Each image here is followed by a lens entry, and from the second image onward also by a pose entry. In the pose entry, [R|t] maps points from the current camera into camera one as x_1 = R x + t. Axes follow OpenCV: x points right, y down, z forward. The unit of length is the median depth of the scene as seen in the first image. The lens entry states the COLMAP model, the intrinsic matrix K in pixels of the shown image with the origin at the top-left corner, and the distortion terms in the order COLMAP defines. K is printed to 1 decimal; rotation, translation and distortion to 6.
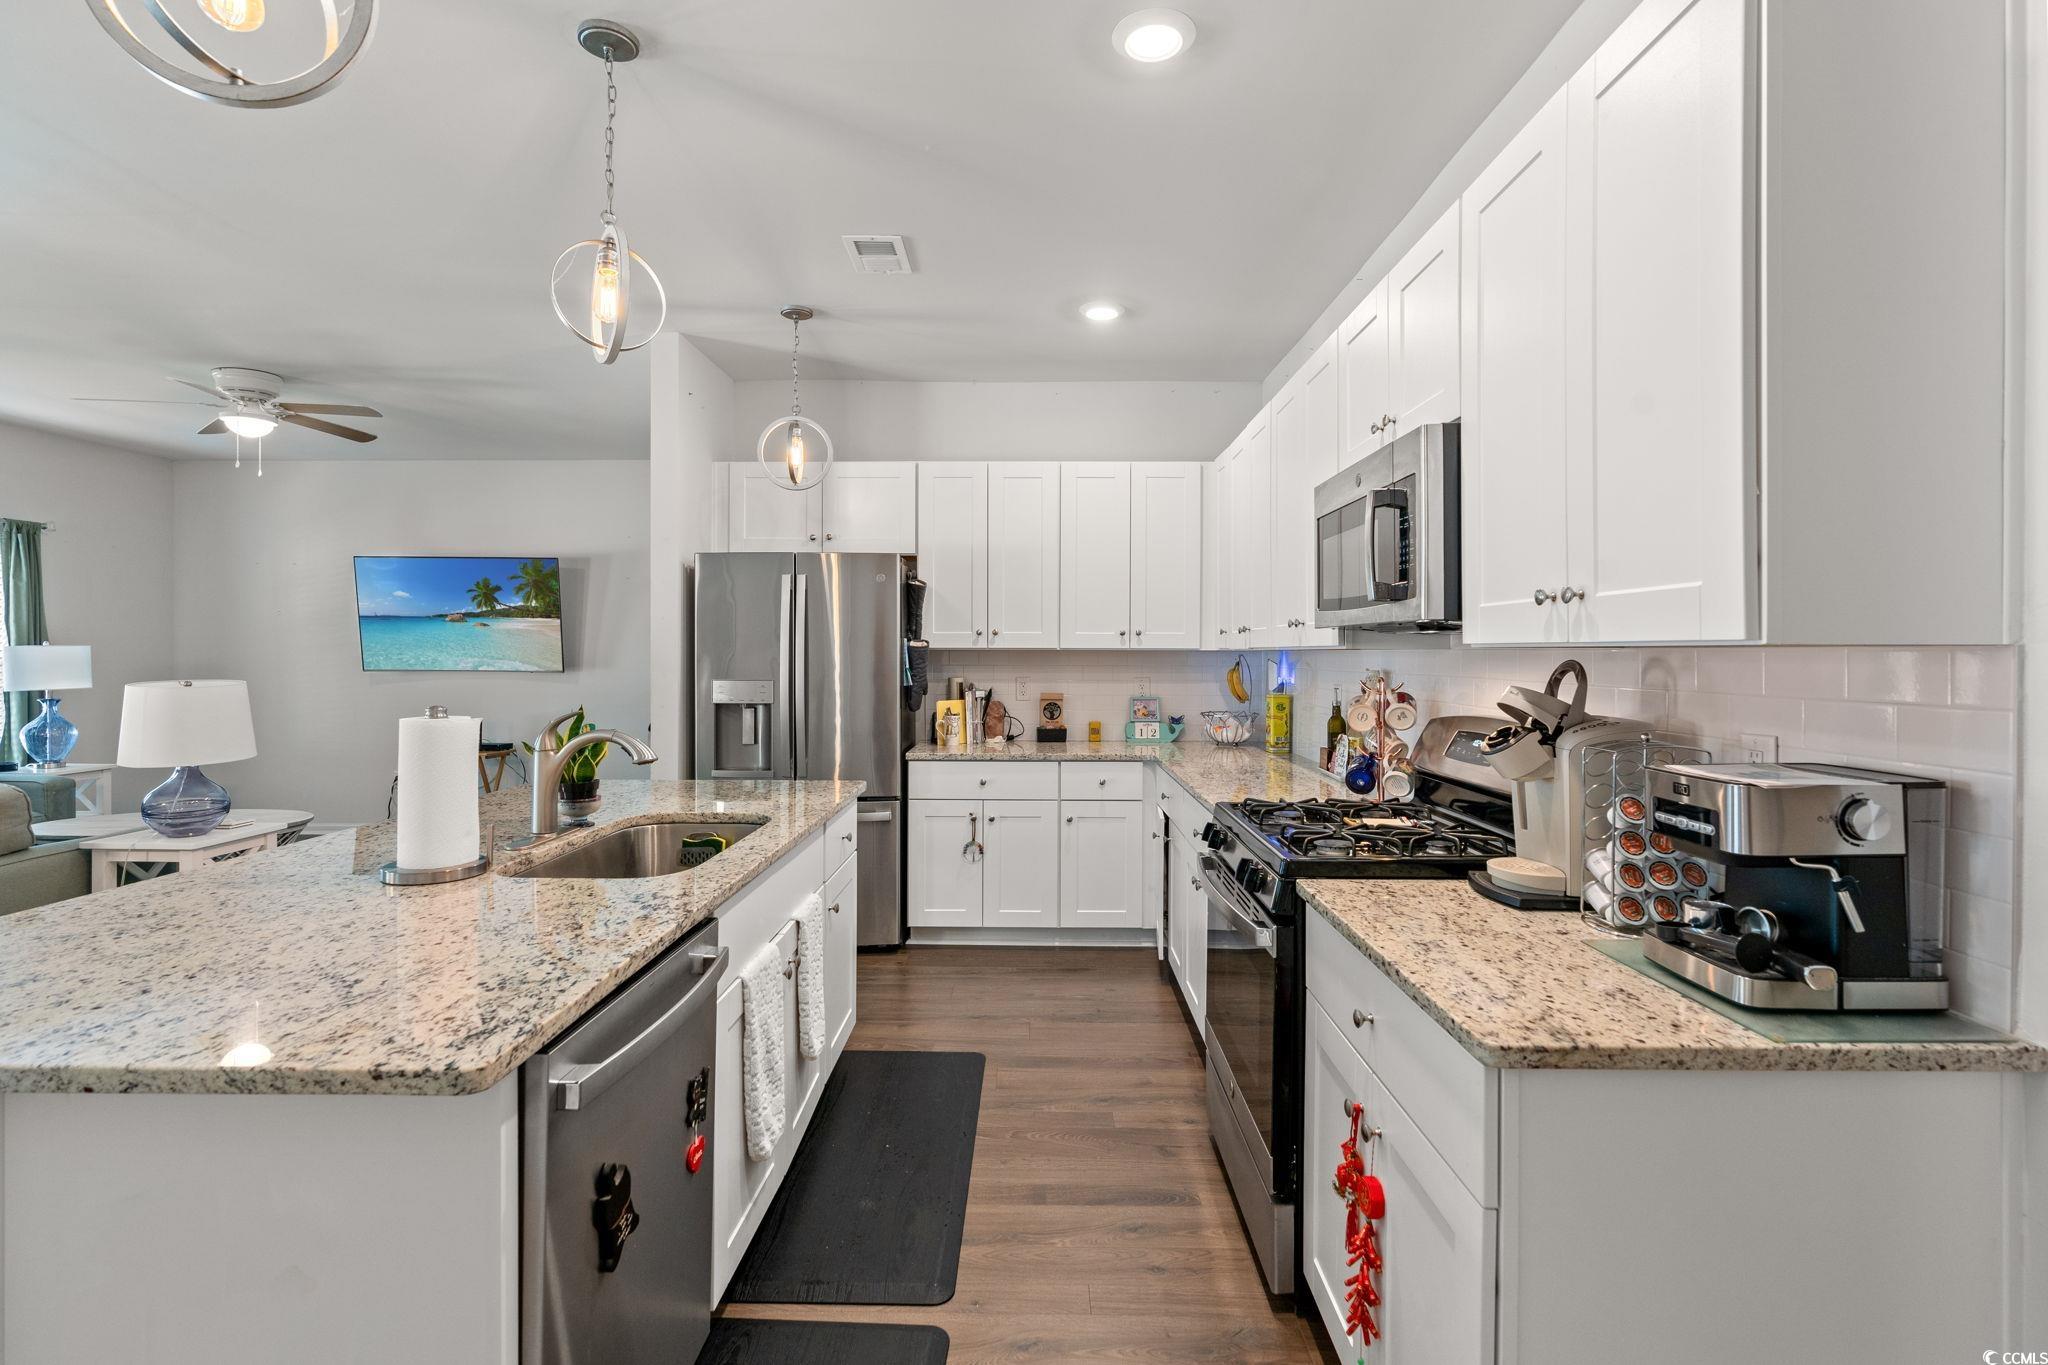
lens RADIAL K [[943.0, 0, 1030.4], [0, 943.0, 644.4], [0, 0, 1]] dist [-0.000036, 0.000015]
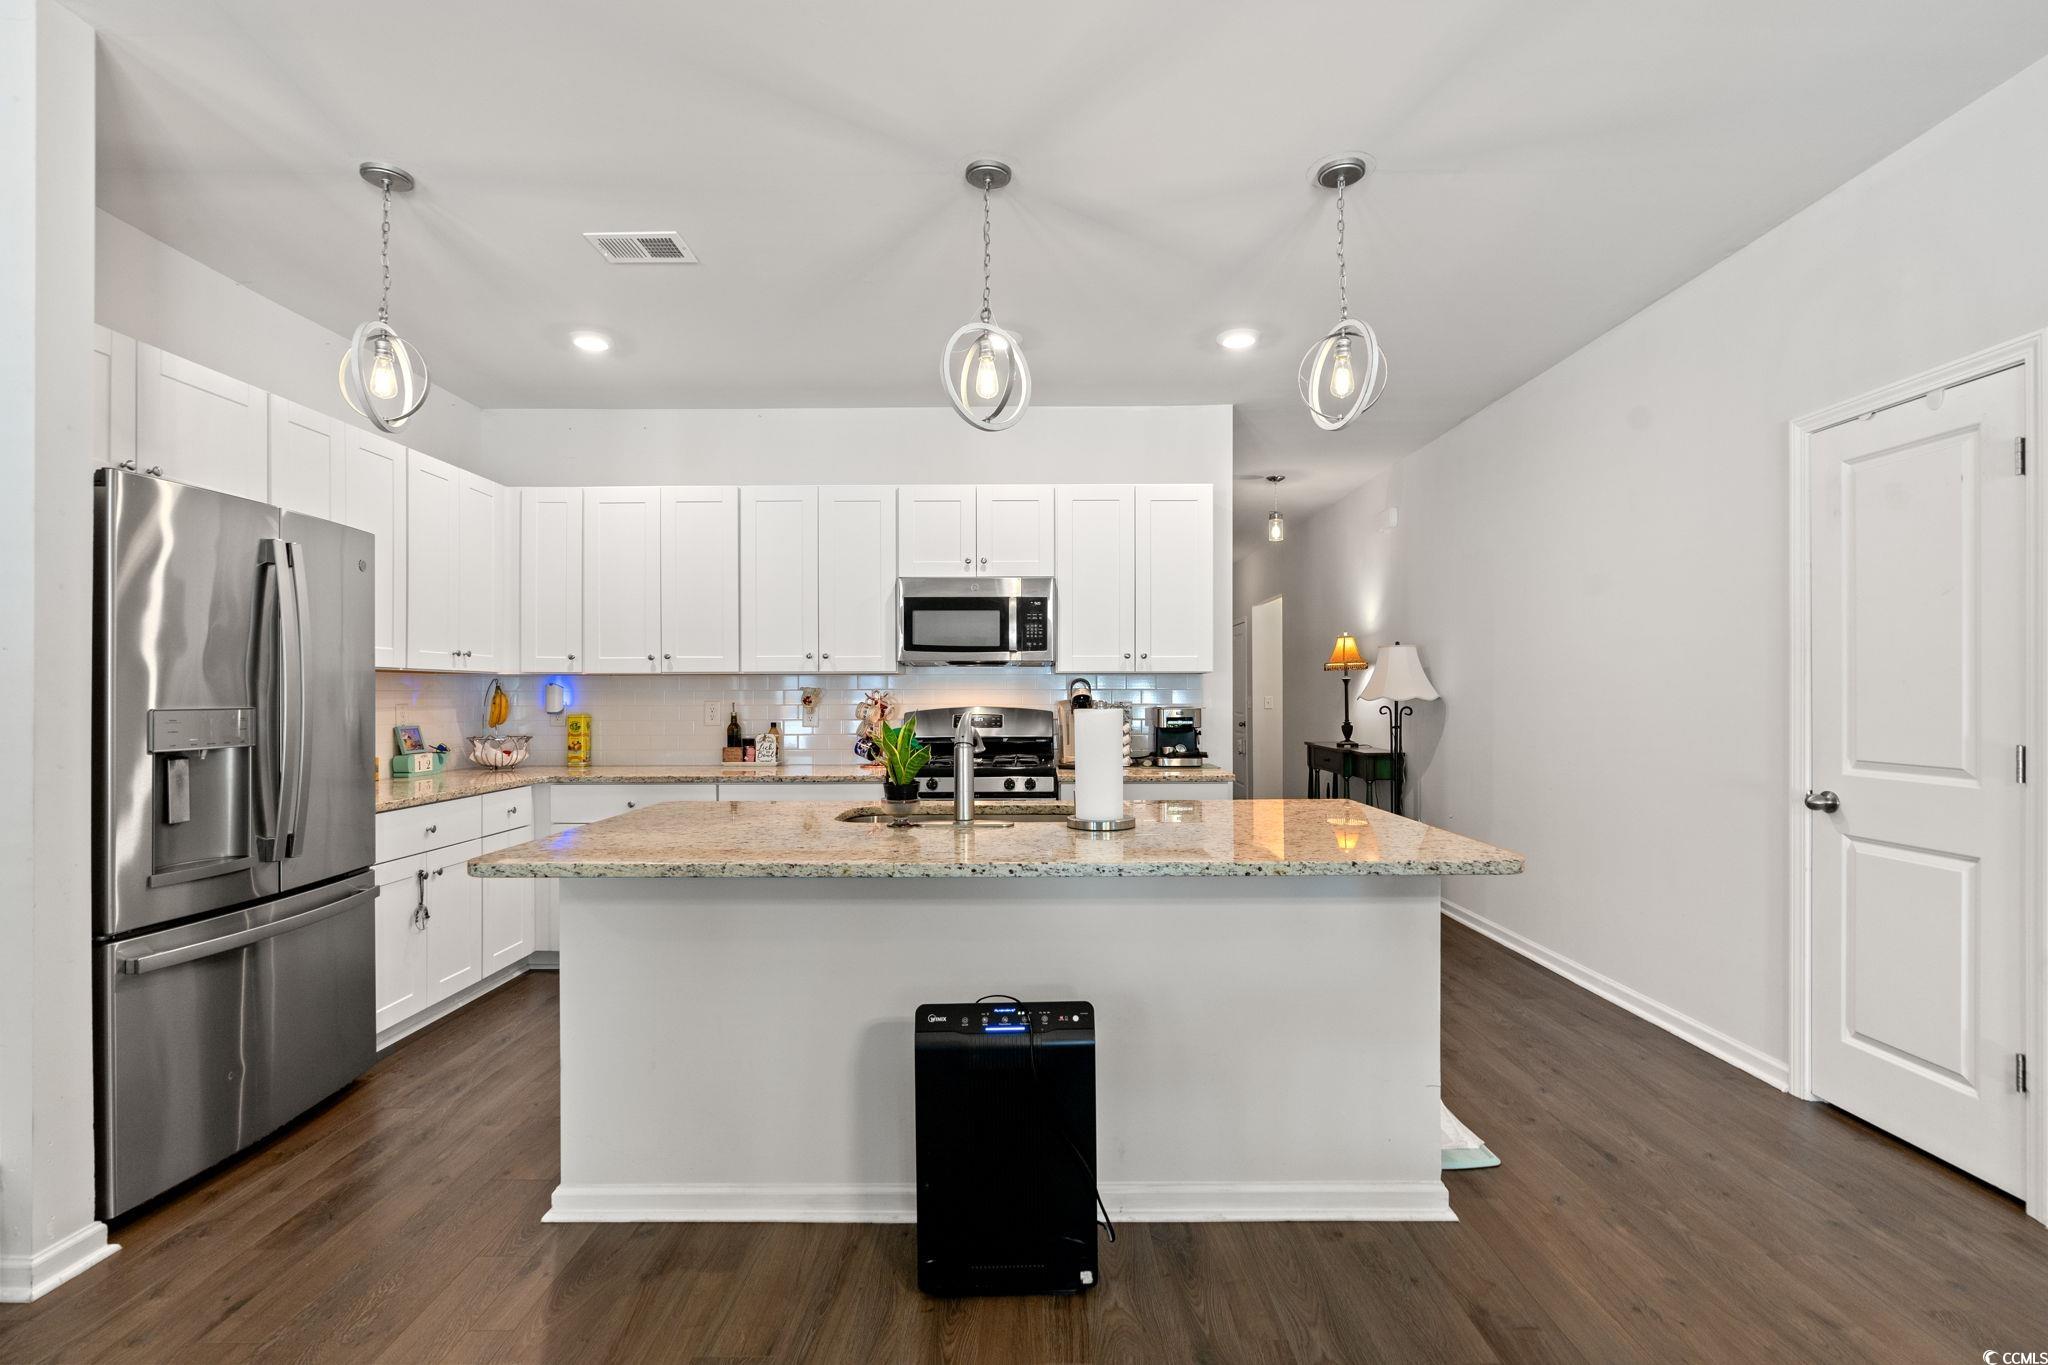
lens RADIAL K [[950.1, 0, 997.0], [0, 950.1, 683.7], [0, 0, 1]] dist [-0.001557, 0.000559]
pose [[0.023052, 0.004235, 0.999725, -0.865908], [-0.007589, 0.999963, -0.004061, 0.017653], [-0.999705, -0.007493, 0.023083, 0.487537]]
